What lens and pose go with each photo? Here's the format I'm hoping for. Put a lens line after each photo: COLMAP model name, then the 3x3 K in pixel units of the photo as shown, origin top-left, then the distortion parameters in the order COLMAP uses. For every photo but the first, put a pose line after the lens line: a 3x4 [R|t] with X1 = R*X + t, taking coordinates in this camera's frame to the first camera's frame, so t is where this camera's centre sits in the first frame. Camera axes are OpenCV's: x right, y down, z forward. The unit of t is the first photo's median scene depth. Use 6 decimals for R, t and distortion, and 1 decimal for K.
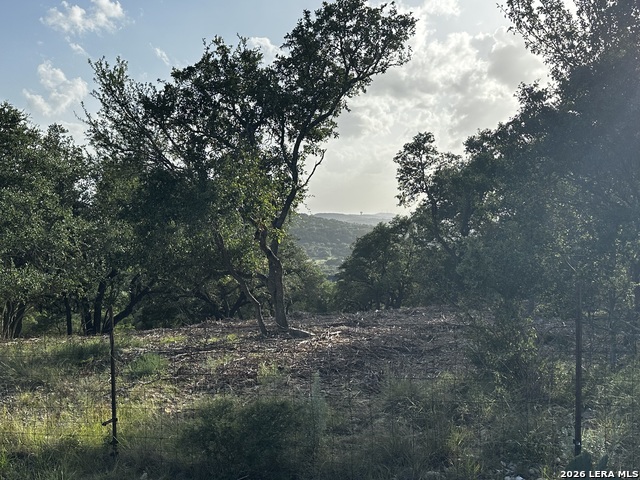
lens RADIAL K [[673.1, 0, 305.4], [0, 673.1, 252.0], [0, 0, 1]] dist [0.059542, 0.000000]
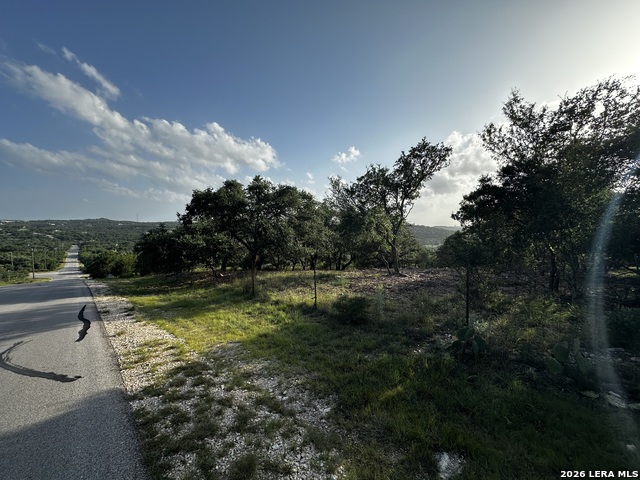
lens RADIAL K [[258.9, 0, 313.4], [0, 258.9, 236.9], [0, 0, 1]] dist [-0.001965, -0.000364]
pose [[0.902202, 0.002116, -0.431308, 0.107736], [-0.009353, 0.999849, -0.014659, -0.006644], [0.431212, 0.017259, 0.902086, -0.040286]]
